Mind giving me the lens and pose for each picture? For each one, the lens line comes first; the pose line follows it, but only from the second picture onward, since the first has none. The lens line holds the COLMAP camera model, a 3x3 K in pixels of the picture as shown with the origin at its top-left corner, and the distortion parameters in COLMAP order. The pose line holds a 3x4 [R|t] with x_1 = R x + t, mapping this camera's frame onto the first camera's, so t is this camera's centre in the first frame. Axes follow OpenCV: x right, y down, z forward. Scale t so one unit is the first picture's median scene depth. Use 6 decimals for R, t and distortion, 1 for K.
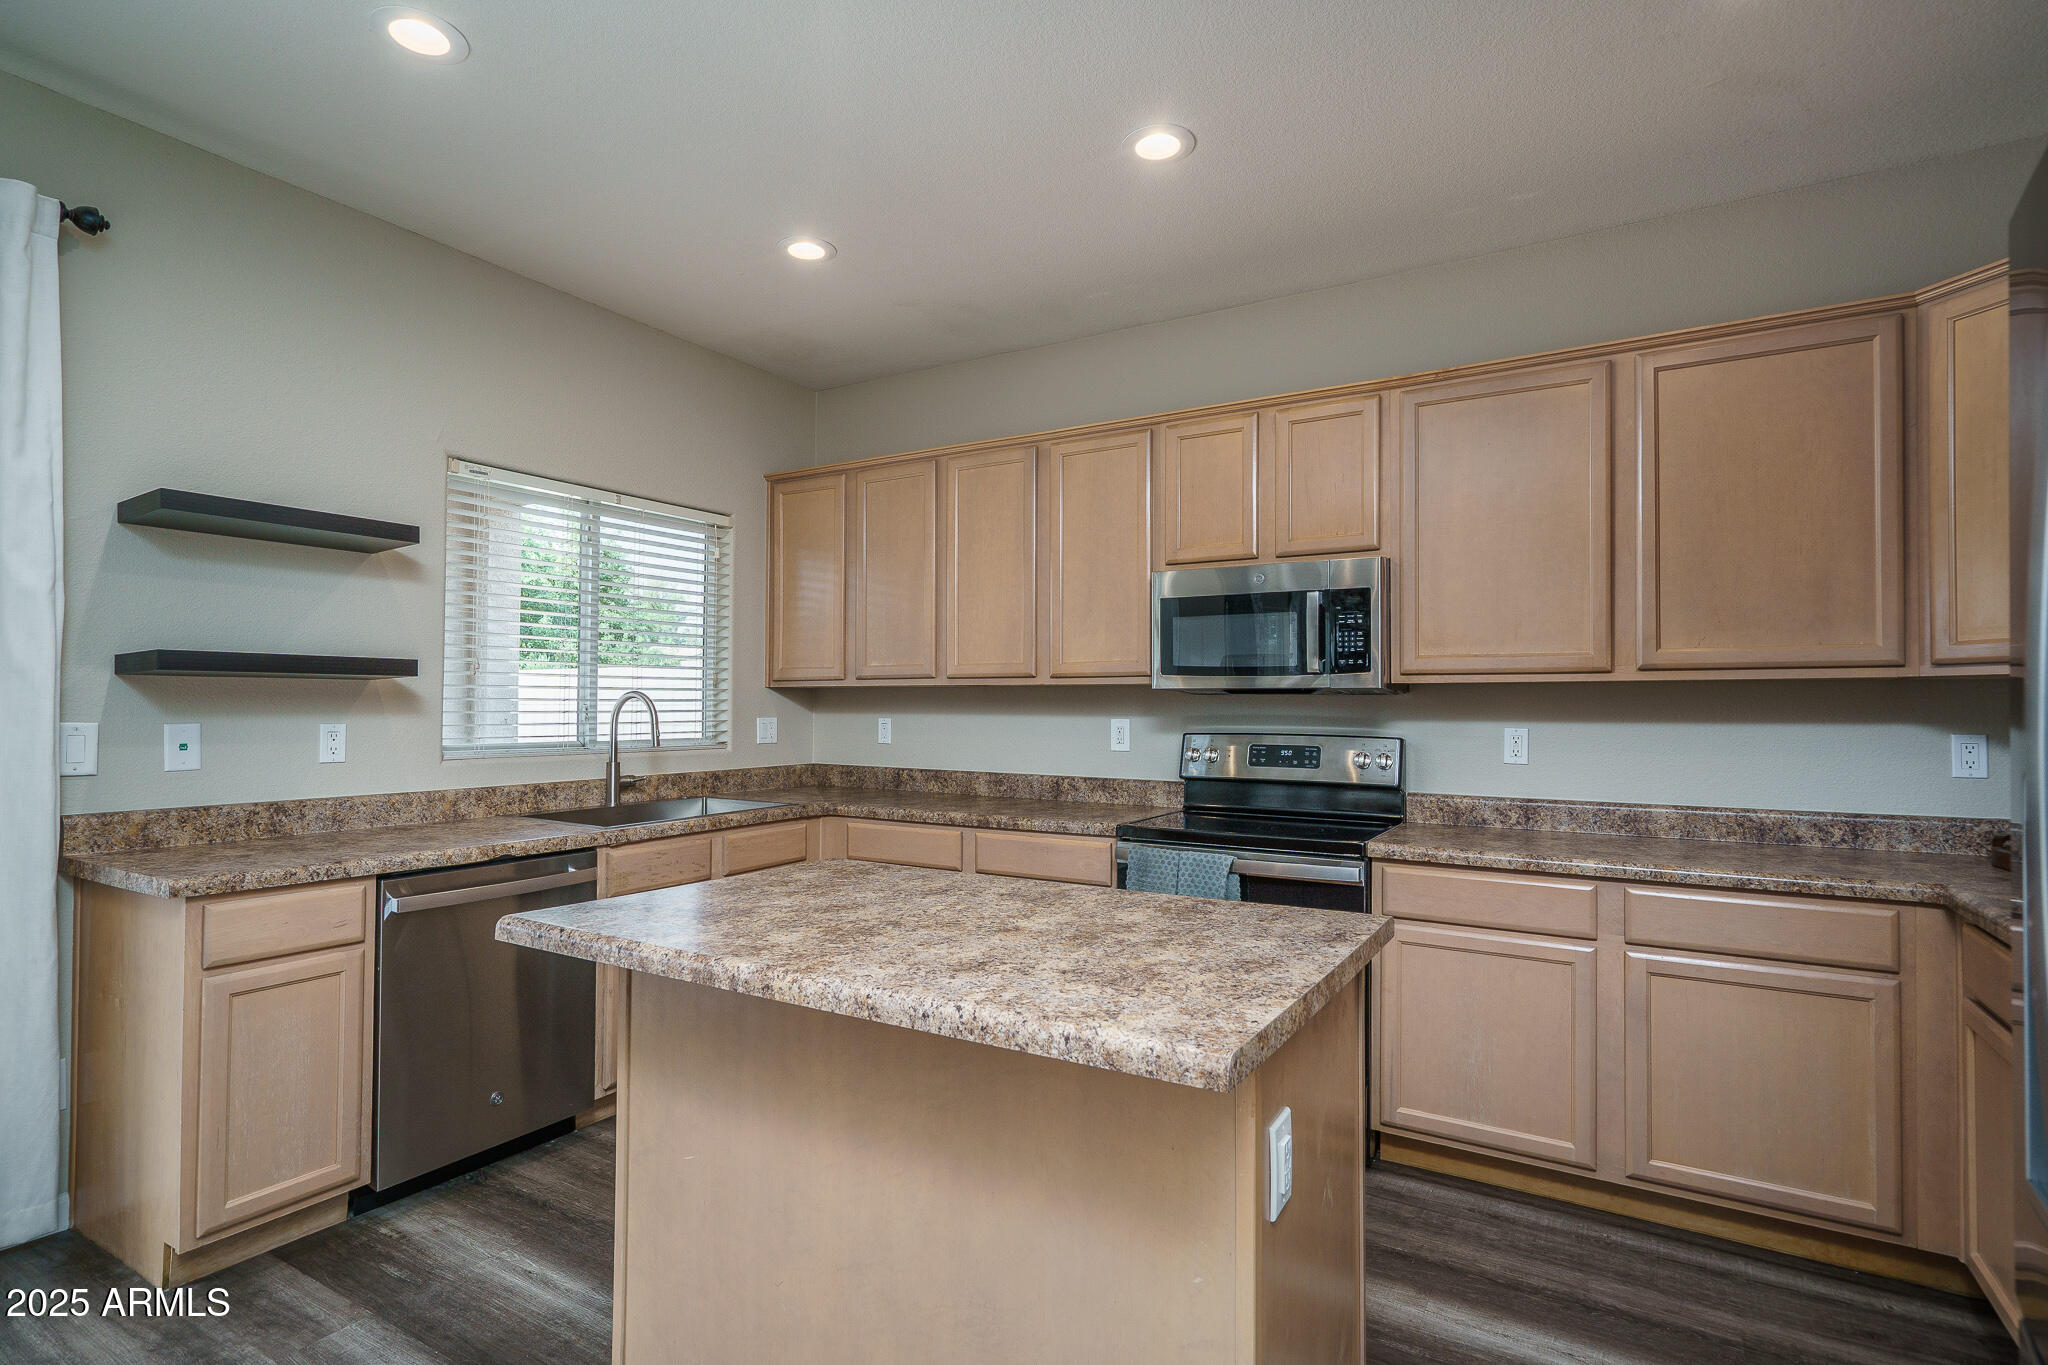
lens RADIAL K [[993.6, 0, 1024.0], [0, 993.6, 682.5], [0, 0, 1]] dist [-0.002184, 0.000493]
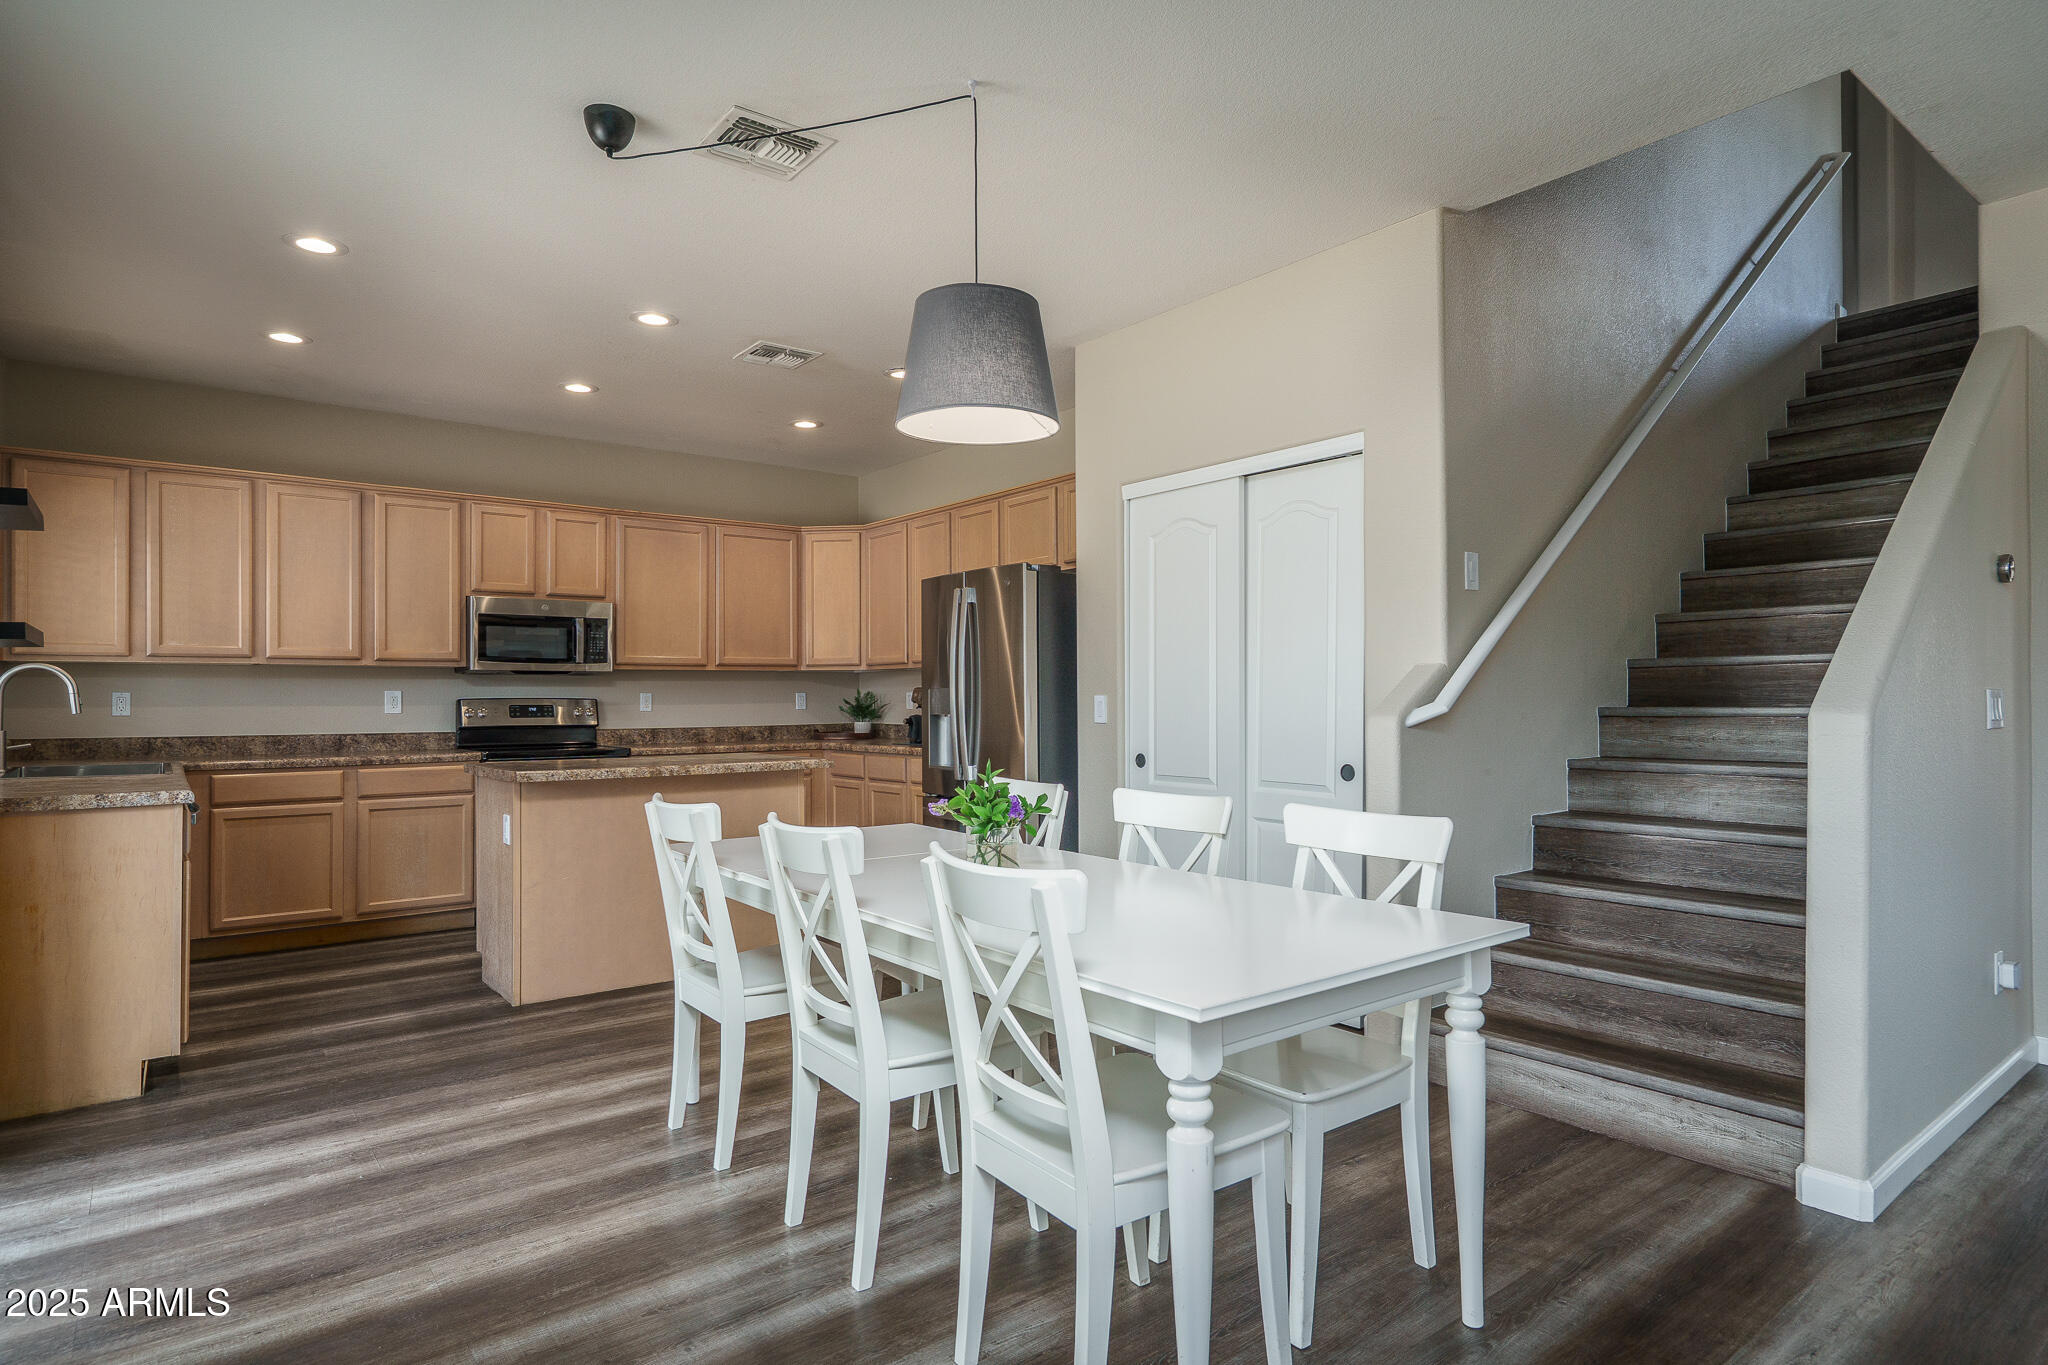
lens RADIAL K [[1107.4, 0, 1024.0], [0, 1107.4, 682.5], [0, 0, 1]] dist [0.001230, -0.001028]
pose [[0.346589, 0.005001, 0.938004, -1.226416], [-0.015940, 0.999873, 0.000559, 0.011693], [-0.937882, -0.015146, 0.346625, -0.434419]]
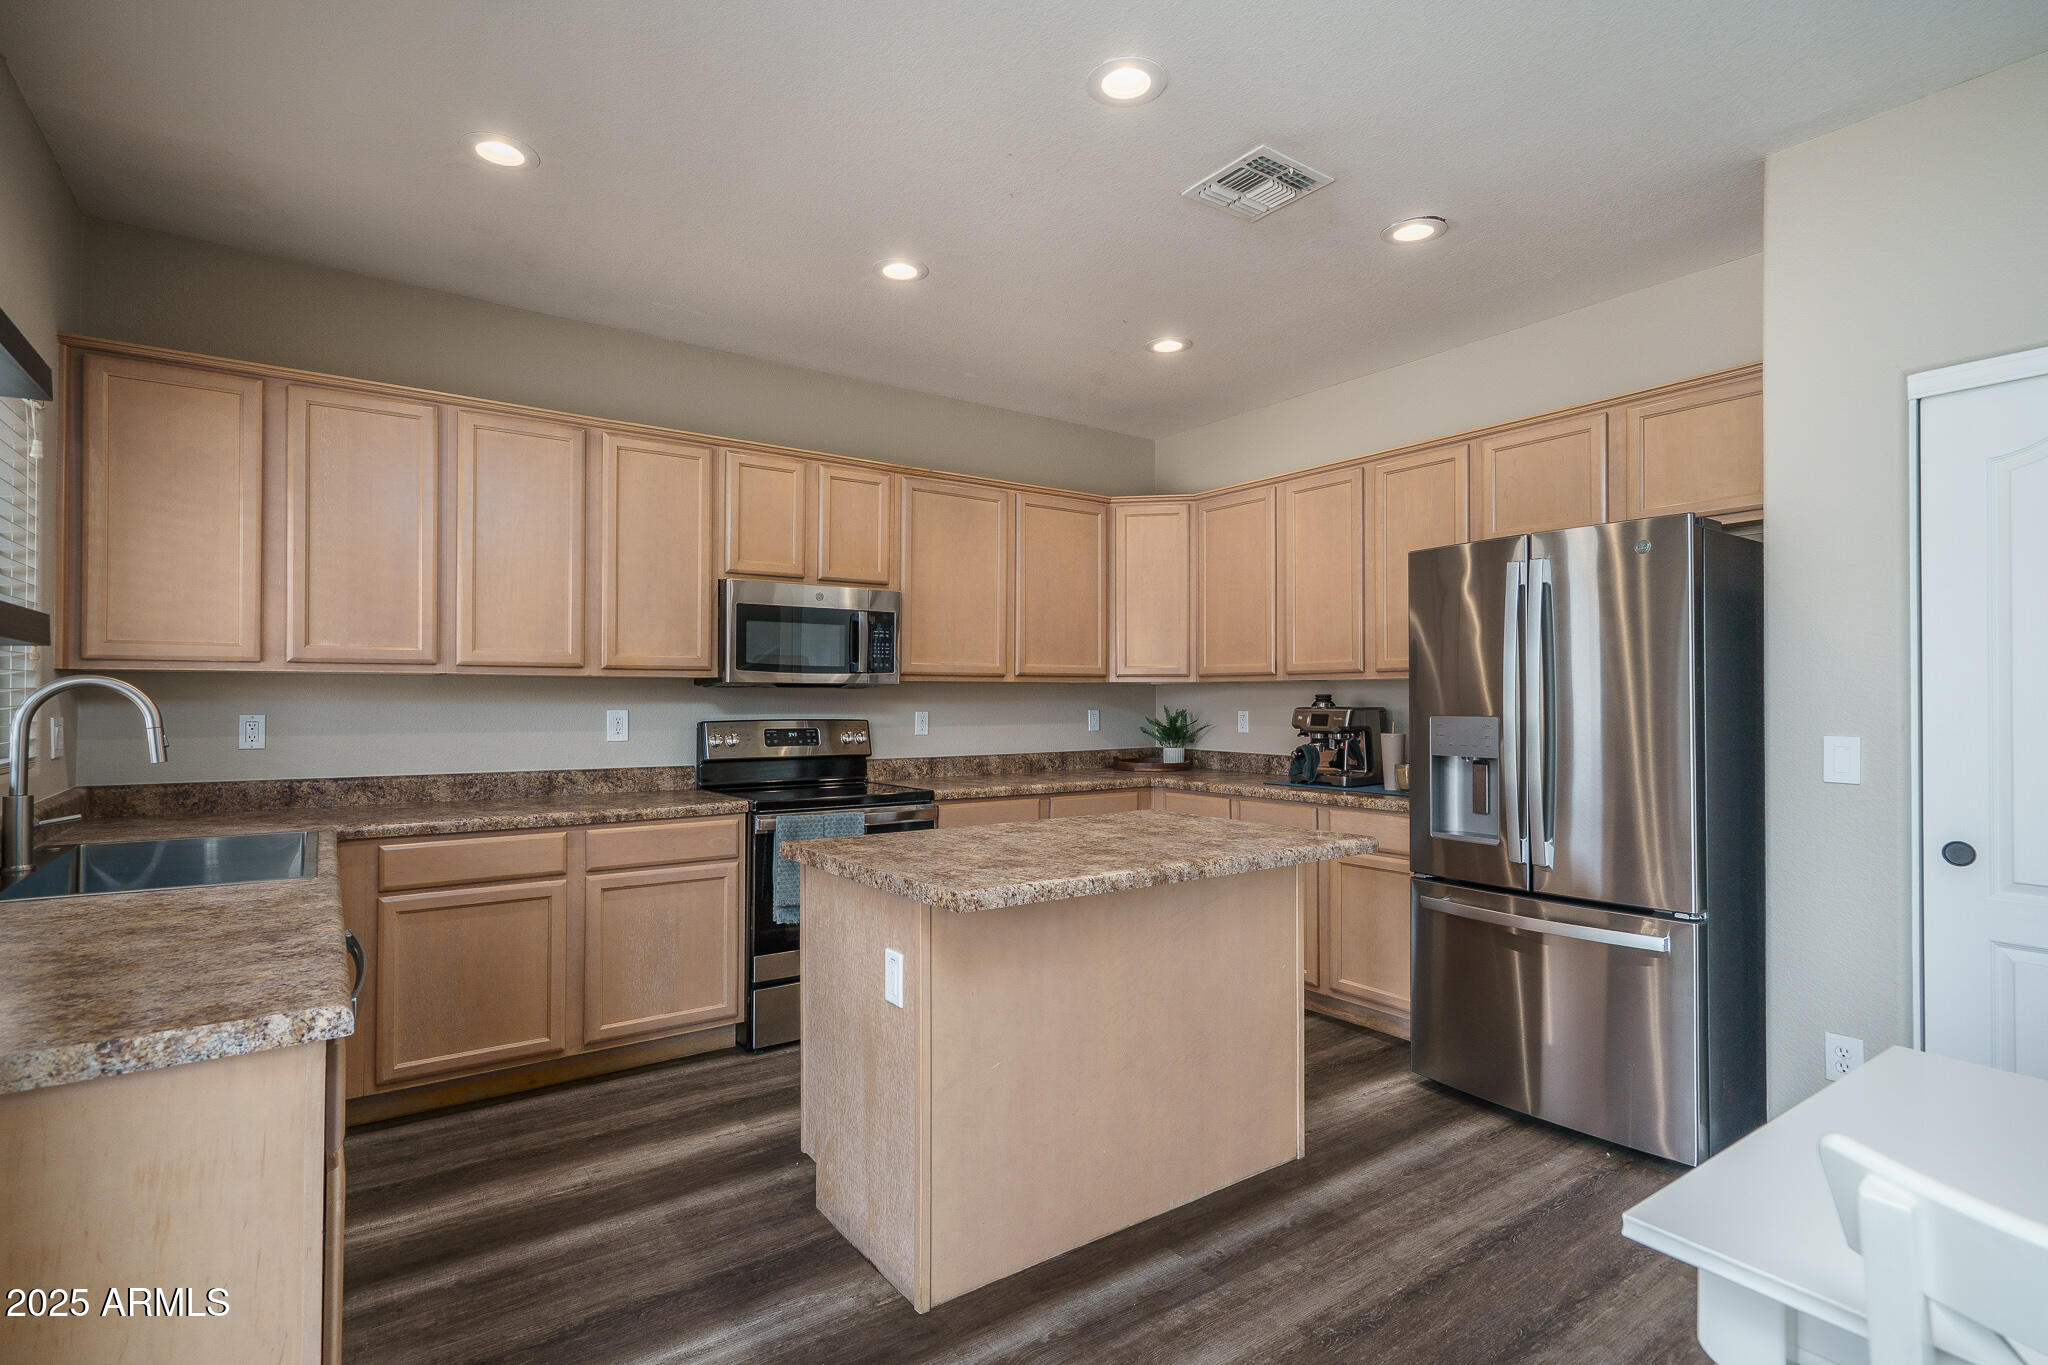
lens RADIAL K [[993.6, 0, 1024.0], [0, 993.6, 682.5], [0, 0, 1]] dist [-0.002184, 0.000493]
pose [[0.392801, 0.008962, 0.919580, -0.784905], [-0.021039, 0.999778, -0.000757, 0.000455], [-0.919383, -0.019050, 0.392902, 0.249137]]
